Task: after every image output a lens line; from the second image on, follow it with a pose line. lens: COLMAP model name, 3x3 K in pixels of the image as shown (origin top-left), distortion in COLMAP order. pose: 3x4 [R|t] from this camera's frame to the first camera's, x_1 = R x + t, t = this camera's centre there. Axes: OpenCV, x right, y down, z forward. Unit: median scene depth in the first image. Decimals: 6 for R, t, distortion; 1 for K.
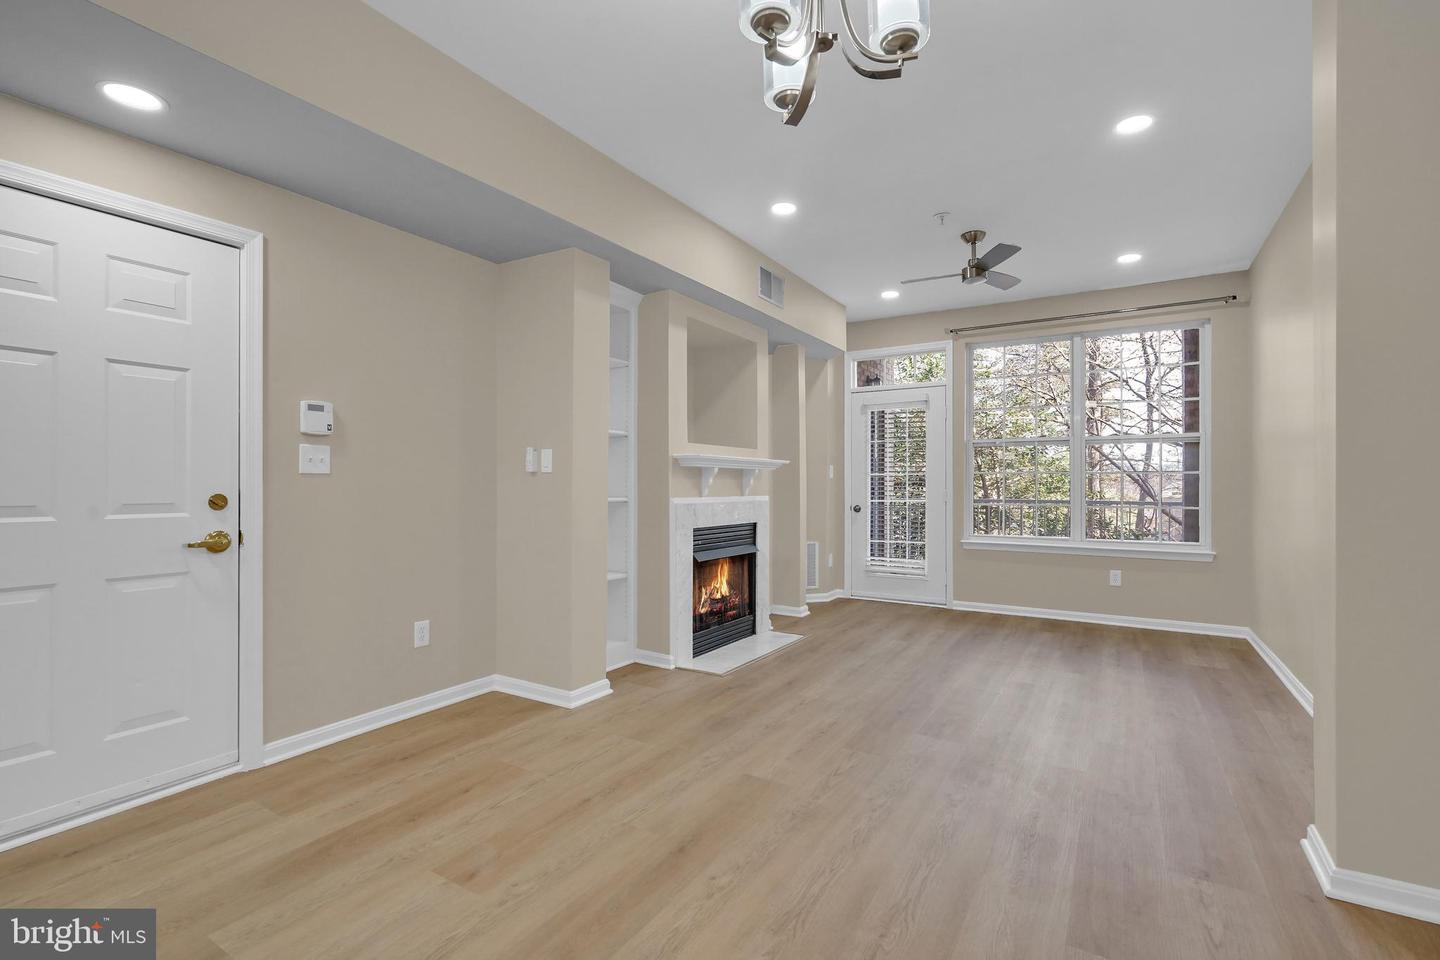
lens RADIAL K [[658.7, 0, 717.0], [0, 658.7, 478.2], [0, 0, 1]] dist [-0.000091, 0.001057]
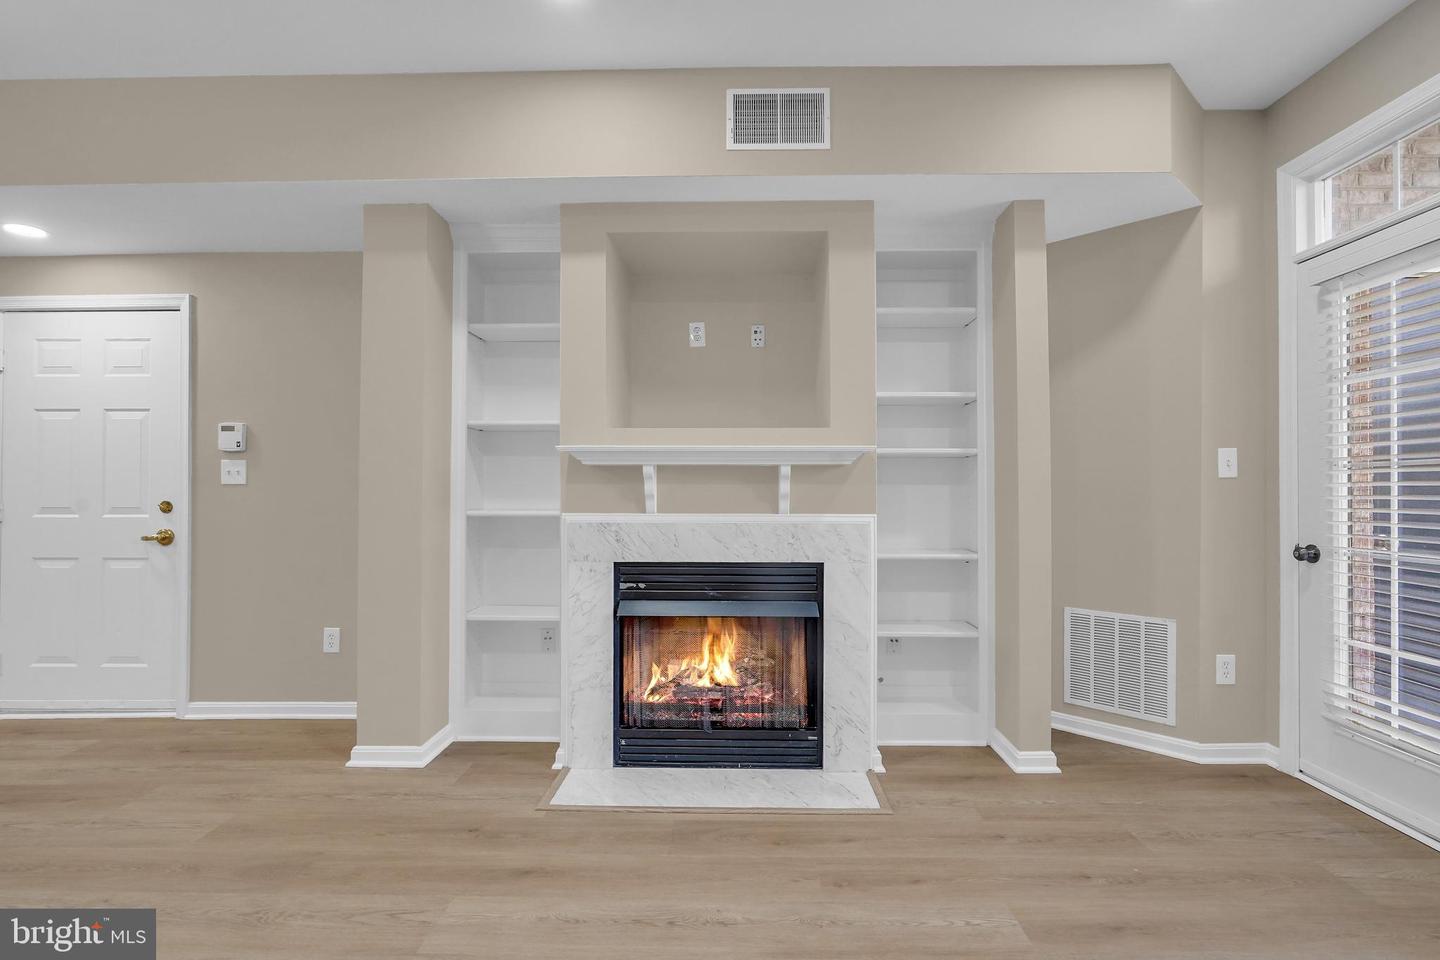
lens RADIAL K [[669.2, 0, 720.0], [0, 669.2, 480.0], [0, 0, 1]] dist [-0.001842, 0.000312]
pose [[0.514176, -0.012779, -0.857589, 0.591296], [0.010035, 0.999910, -0.008883, 0.003233], [0.857626, -0.004039, 0.514258, 0.777531]]
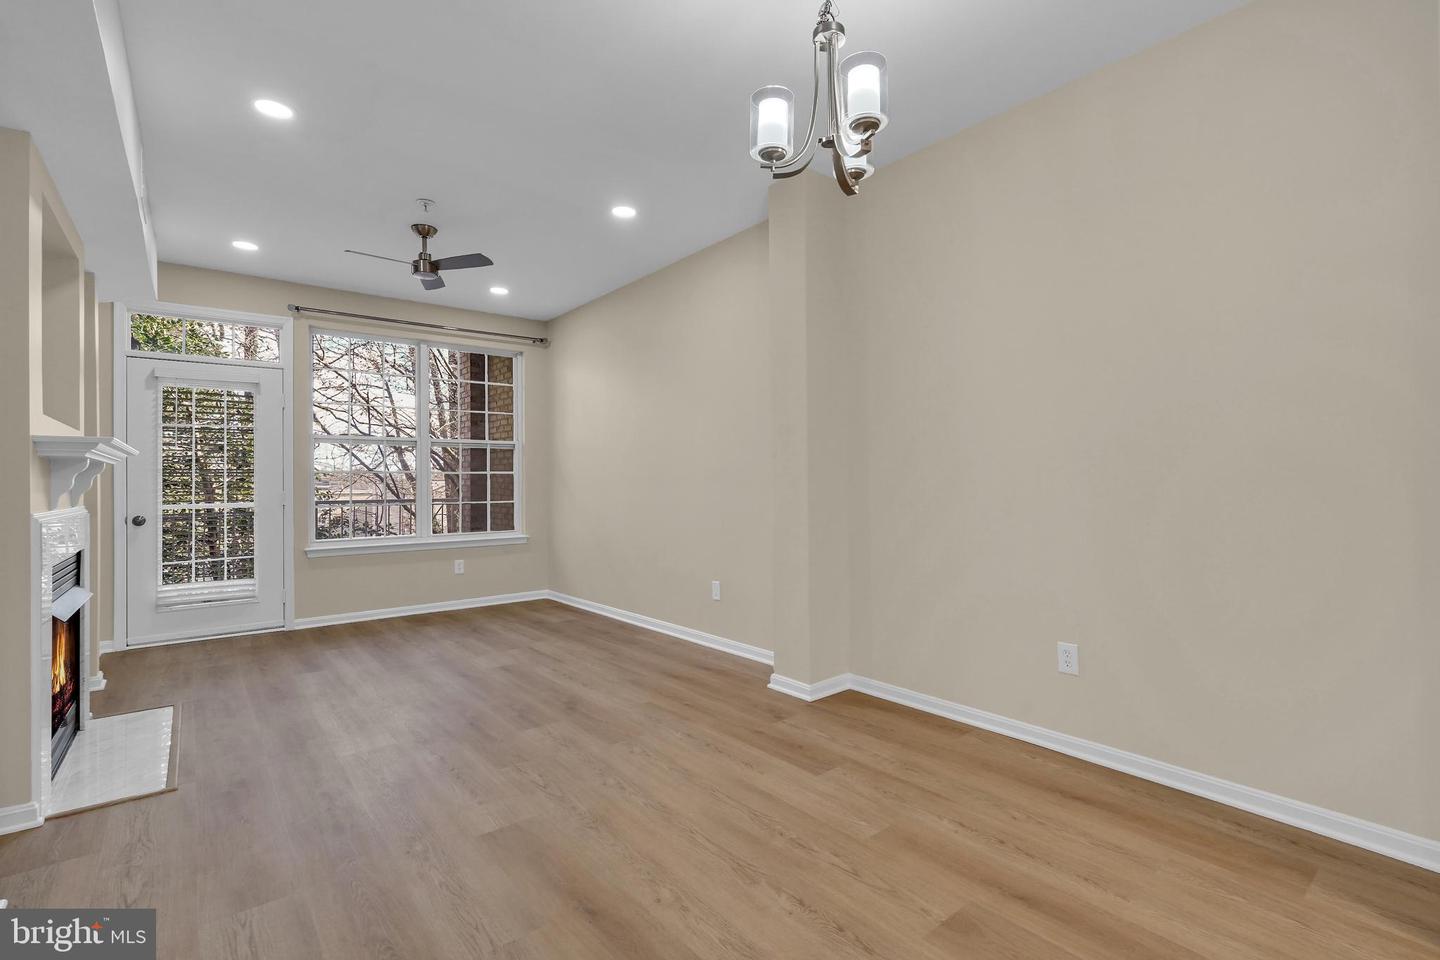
lens RADIAL K [[658.7, 0, 717.0], [0, 658.7, 478.2], [0, 0, 1]] dist [-0.000091, 0.001057]
pose [[0.329960, -0.002168, 0.943992, -0.397769], [0.000806, 0.999998, 0.002015, -0.001709], [-0.943995, 0.000096, 0.329961, 0.276327]]
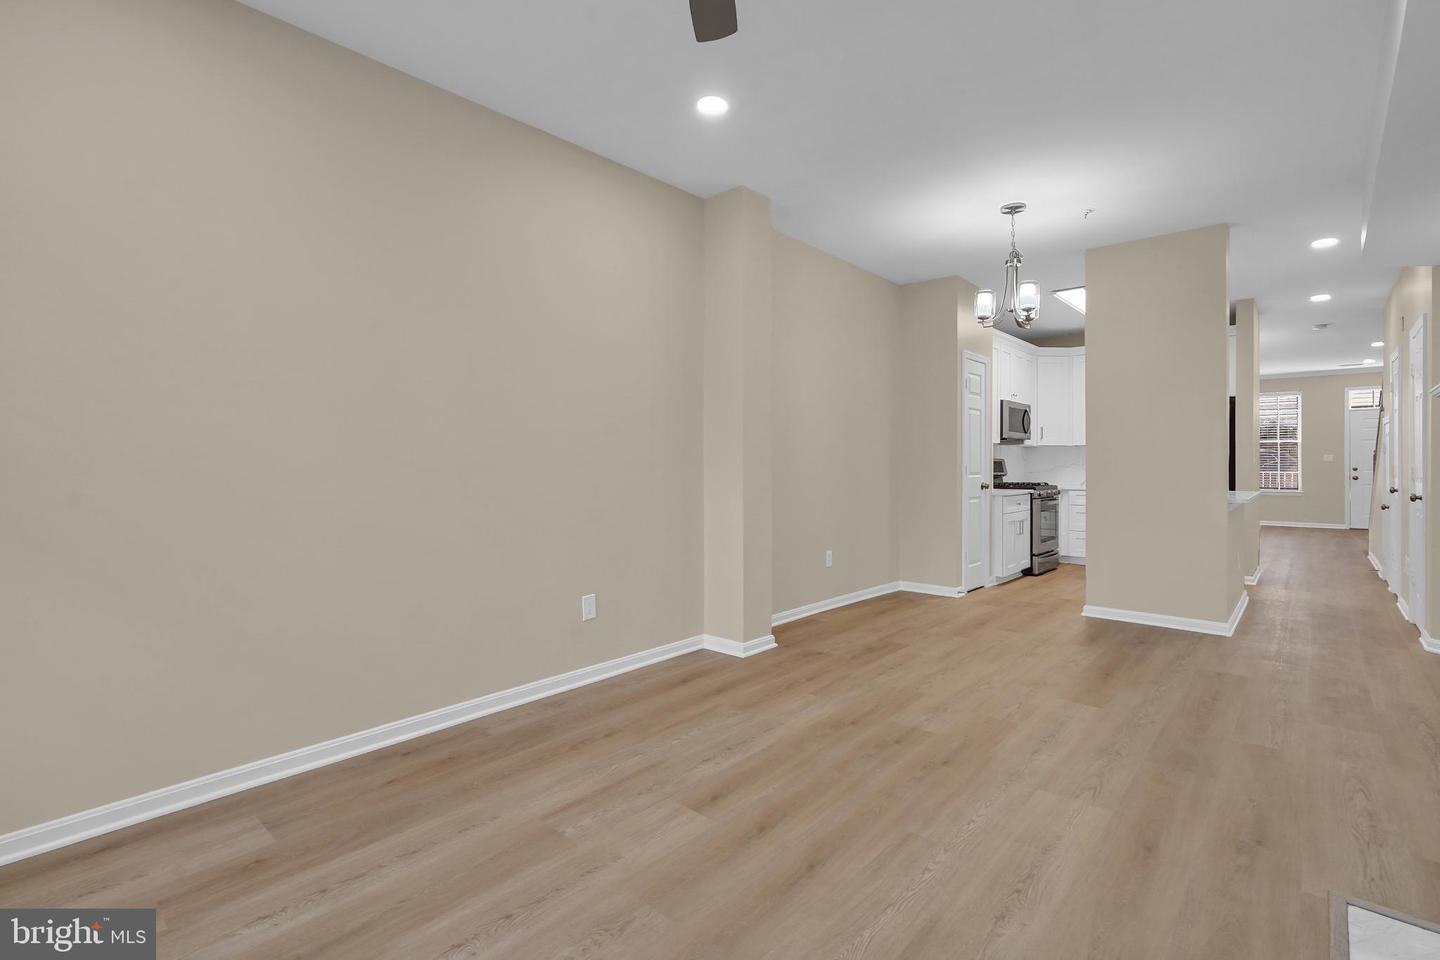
lens RADIAL K [[654.5, 0, 720.0], [0, 654.5, 480.0], [0, 0, 1]] dist [-0.012985, -0.000150]
pose [[-0.983407, -0.002704, 0.181395, 0.314656], [-0.000479, 0.999924, 0.012310, 0.015578], [-0.181414, 0.012019, -0.983333, 1.408832]]
